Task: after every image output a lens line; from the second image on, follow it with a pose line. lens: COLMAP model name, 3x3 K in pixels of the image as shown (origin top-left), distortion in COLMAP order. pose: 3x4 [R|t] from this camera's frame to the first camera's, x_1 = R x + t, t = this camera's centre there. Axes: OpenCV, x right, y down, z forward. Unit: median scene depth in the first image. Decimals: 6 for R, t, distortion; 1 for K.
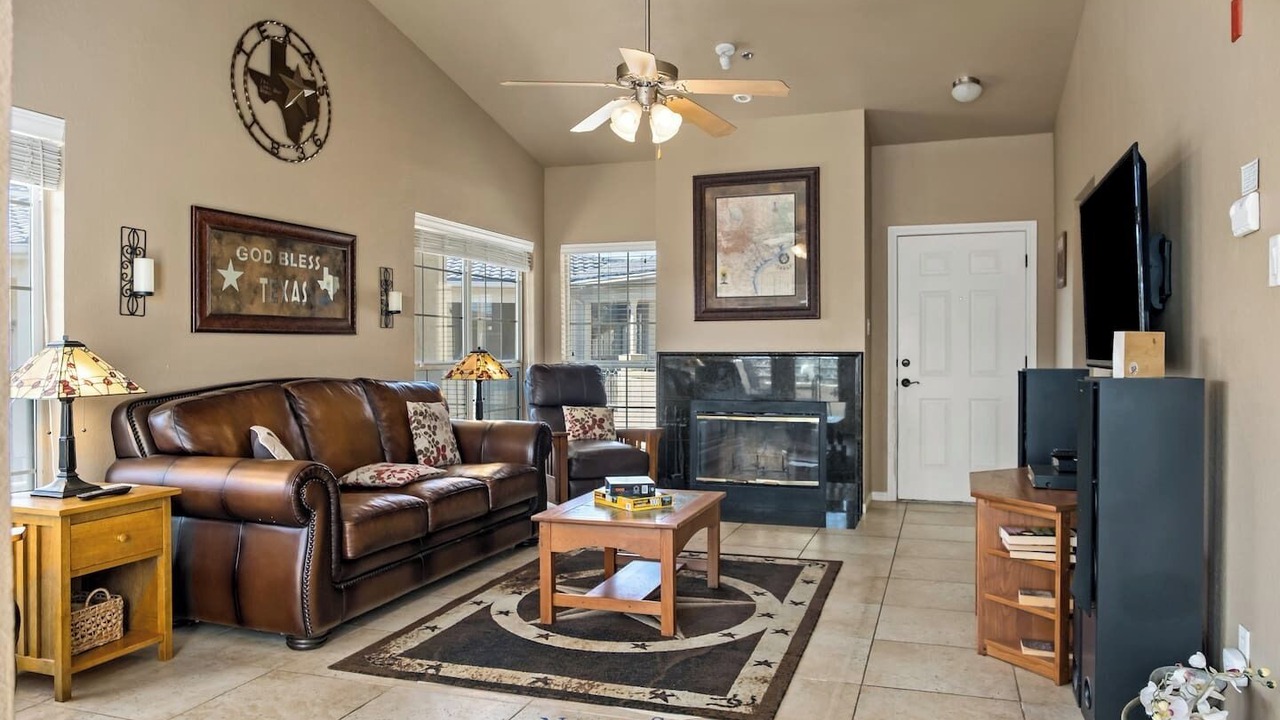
lens RADIAL K [[870.6, 0, 640.0], [0, 870.6, 360.0], [0, 0, 1]] dist [-0.018508, 0.000128]
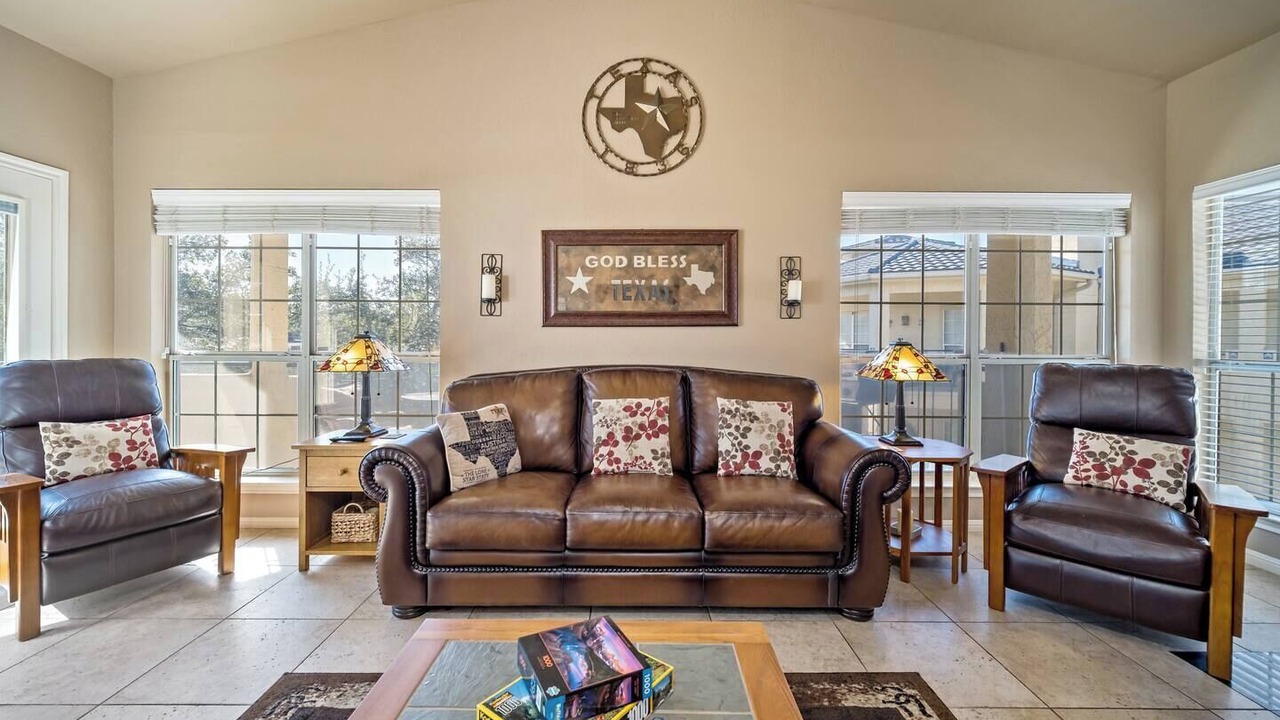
lens RADIAL K [[522.7, 0, 637.6], [0, 522.7, 339.6], [0, 0, 1]] dist [0.000732, -0.000008]
pose [[0.330060, 0.010977, -0.943896, 0.261374], [-0.013732, 0.999882, 0.006826, -0.018648], [0.943860, 0.010709, 0.330172, 0.813193]]
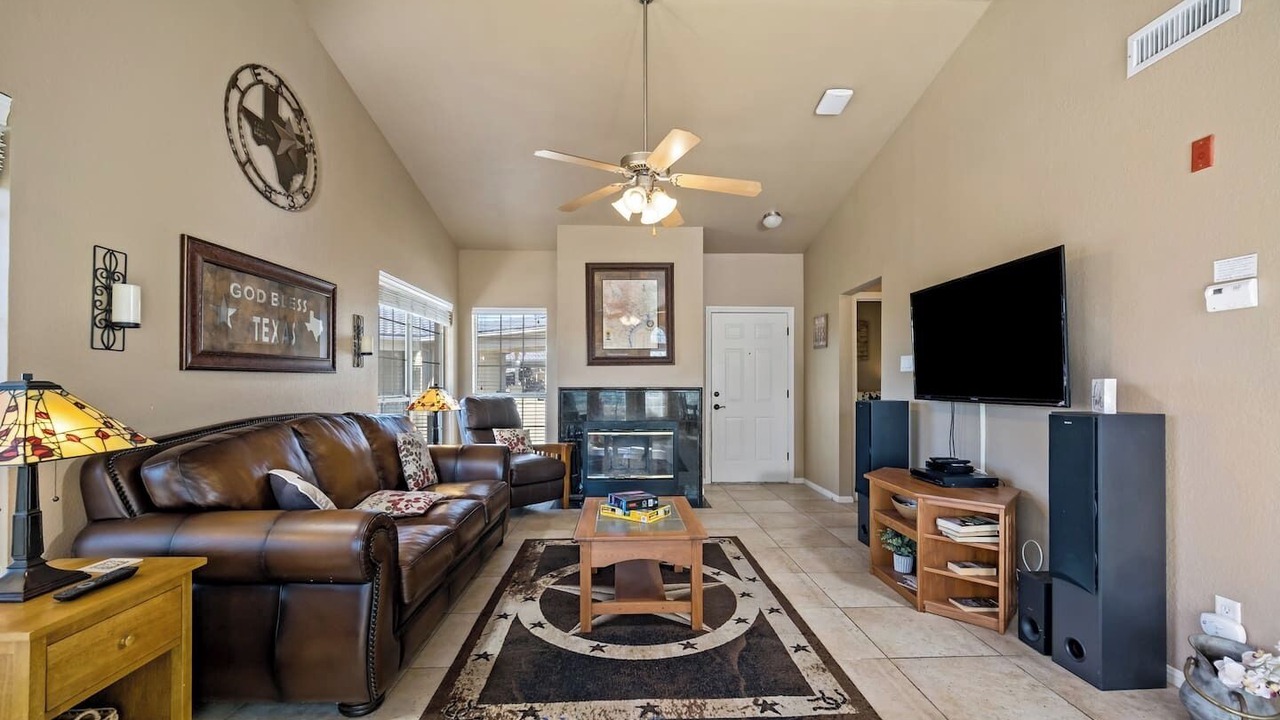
lens RADIAL K [[516.5, 0, 636.6], [0, 516.5, 381.5], [0, 0, 1]] dist [-0.000216, -0.000309]
pose [[0.935818, 0.003986, 0.352462, -0.236627], [0.000848, 0.999908, -0.013560, -0.010840], [-0.352483, 0.012989, 0.935728, 0.286945]]
